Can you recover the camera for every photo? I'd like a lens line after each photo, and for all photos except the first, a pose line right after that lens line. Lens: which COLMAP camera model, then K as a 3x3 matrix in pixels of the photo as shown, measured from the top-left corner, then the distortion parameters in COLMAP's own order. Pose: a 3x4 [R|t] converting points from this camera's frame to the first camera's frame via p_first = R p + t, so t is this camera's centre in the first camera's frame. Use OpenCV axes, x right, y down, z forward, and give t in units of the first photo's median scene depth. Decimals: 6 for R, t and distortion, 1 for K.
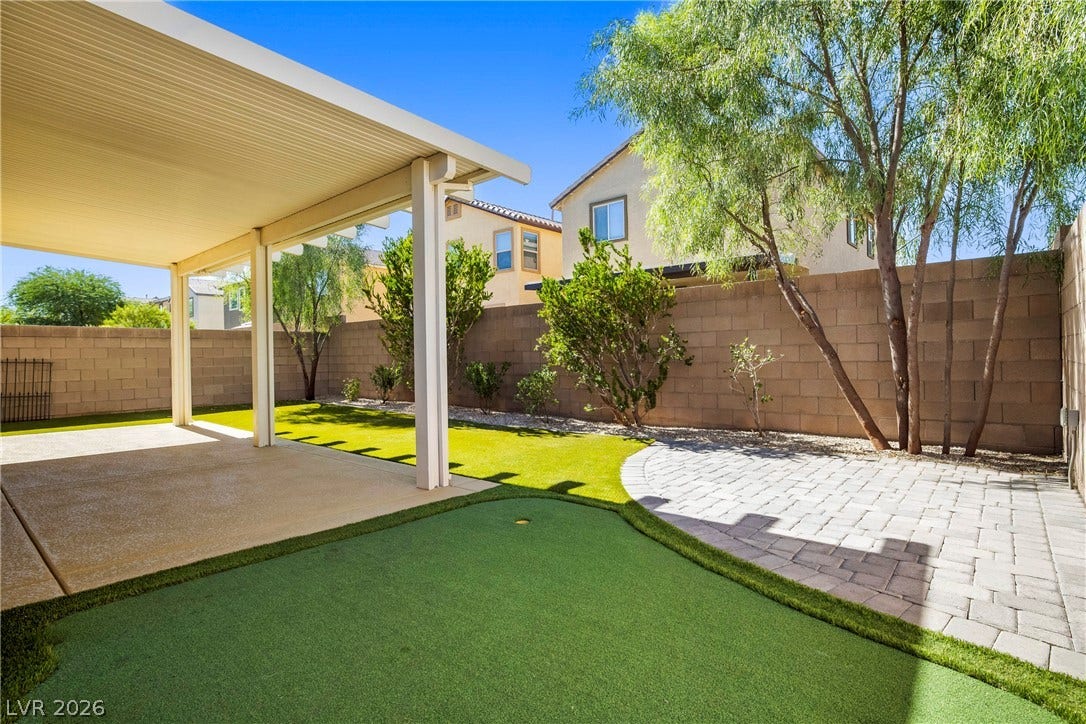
lens RADIAL K [[540.7, 0, 527.8], [0, 540.7, 358.6], [0, 0, 1]] dist [0.000658, 0.000837]
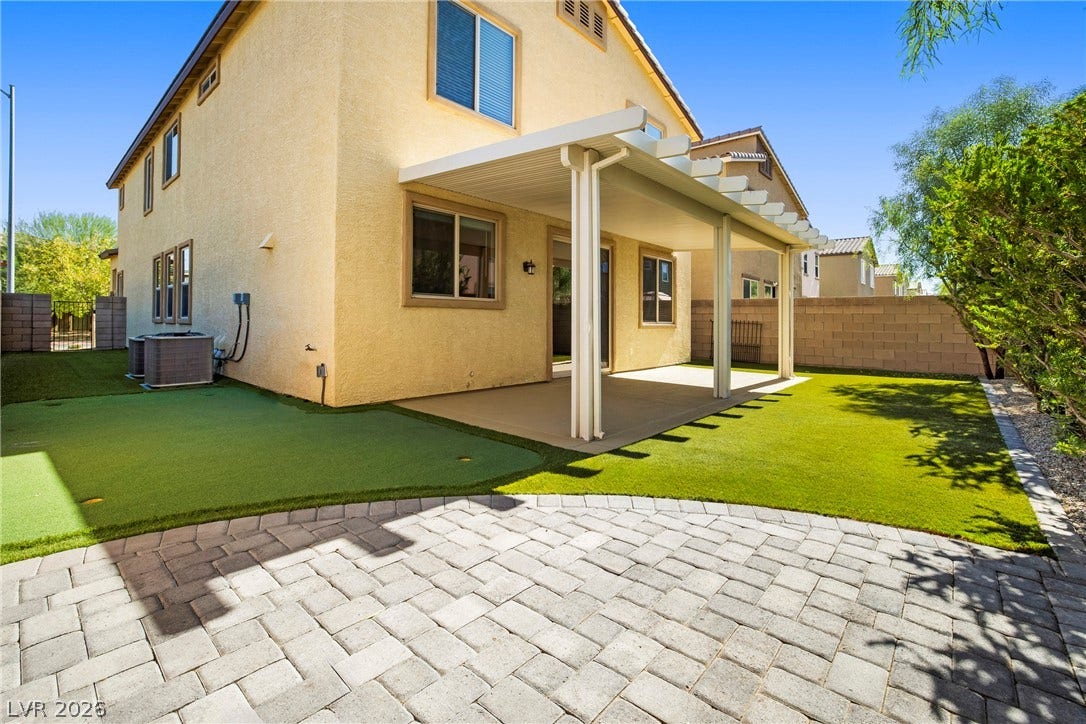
lens RADIAL K [[469.7, 0, 539.3], [0, 469.7, 357.4], [0, 0, 1]] dist [0.002815, 0.000035]
pose [[-0.007743, 0.093073, -0.995629, 1.083018], [-0.016512, 0.995511, 0.093190, -0.031177], [0.999834, 0.017161, -0.006171, 1.235291]]
